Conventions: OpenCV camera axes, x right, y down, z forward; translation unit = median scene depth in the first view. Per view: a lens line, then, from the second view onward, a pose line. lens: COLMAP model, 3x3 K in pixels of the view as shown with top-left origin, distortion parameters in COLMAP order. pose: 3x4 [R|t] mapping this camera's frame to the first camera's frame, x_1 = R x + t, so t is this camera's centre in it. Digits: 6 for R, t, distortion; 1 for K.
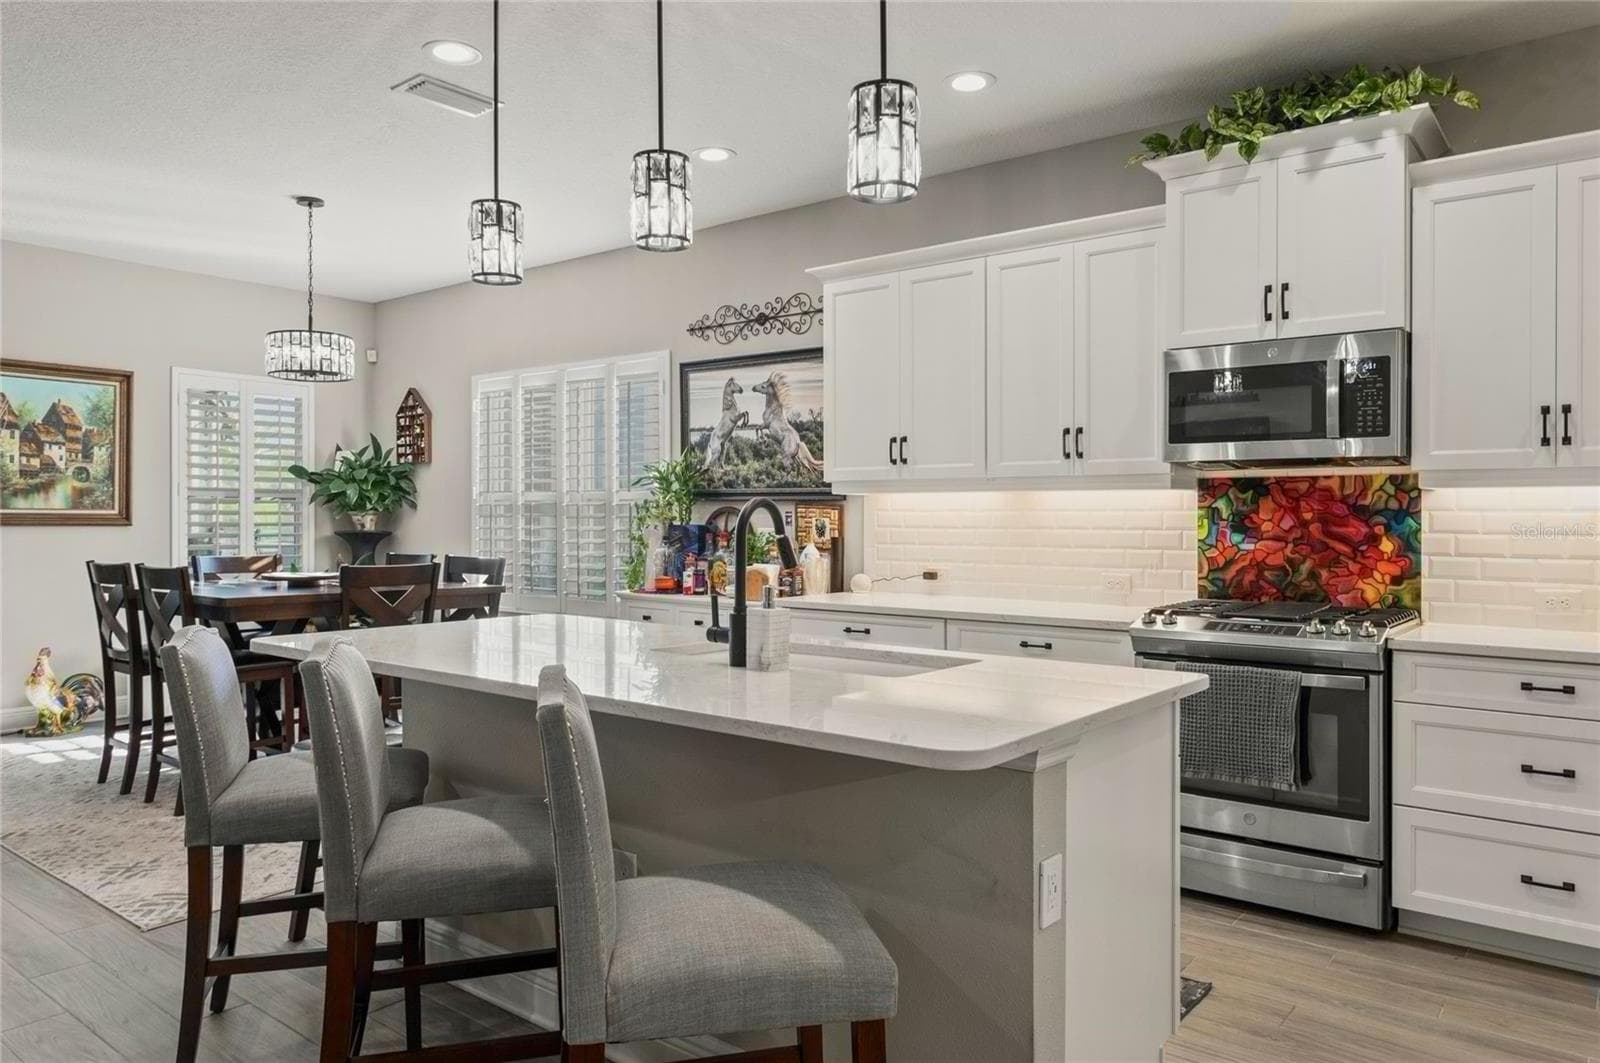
lens RADIAL K [[1086.3, 0, 799.6], [0, 1086.3, 523.6], [0, 0, 1]] dist [0.004170, -0.002910]
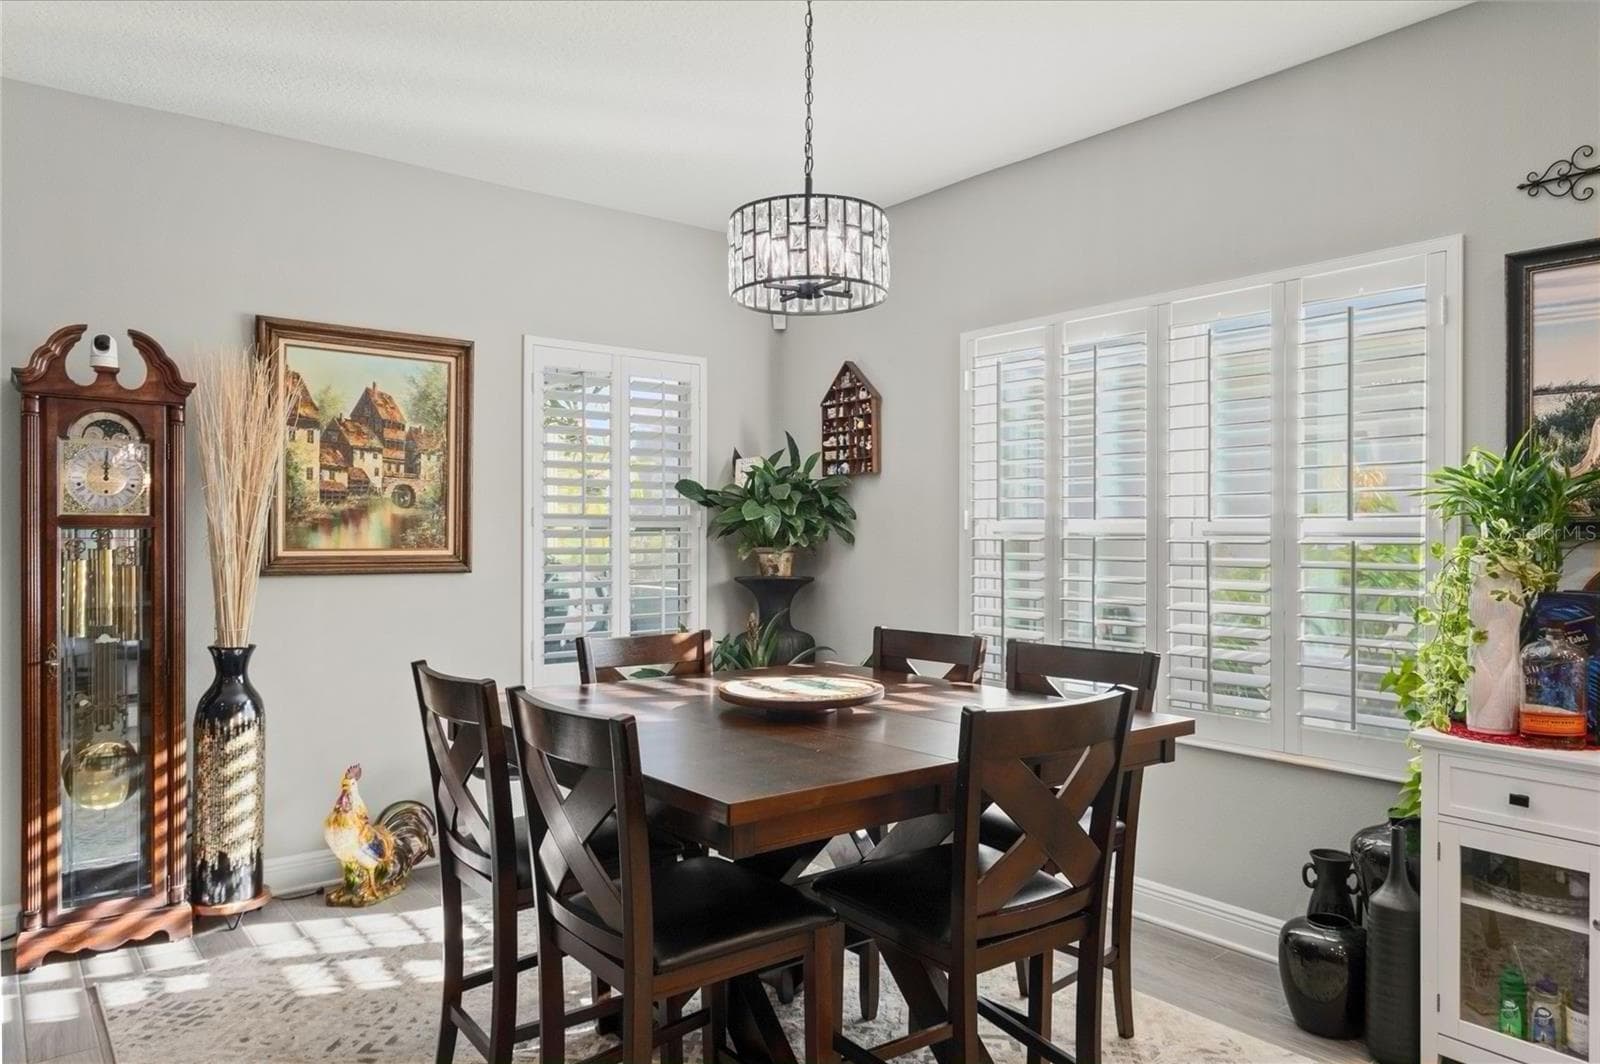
lens RADIAL K [[1045.5, 0, 800.0], [0, 1045.5, 532.0], [0, 0, 1]] dist [-0.007351, 0.000404]
pose [[0.975869, -0.002069, -0.218347, -0.282226], [0.000500, 0.999974, -0.007240, -0.018593], [0.218356, 0.006956, 0.975844, 0.426292]]
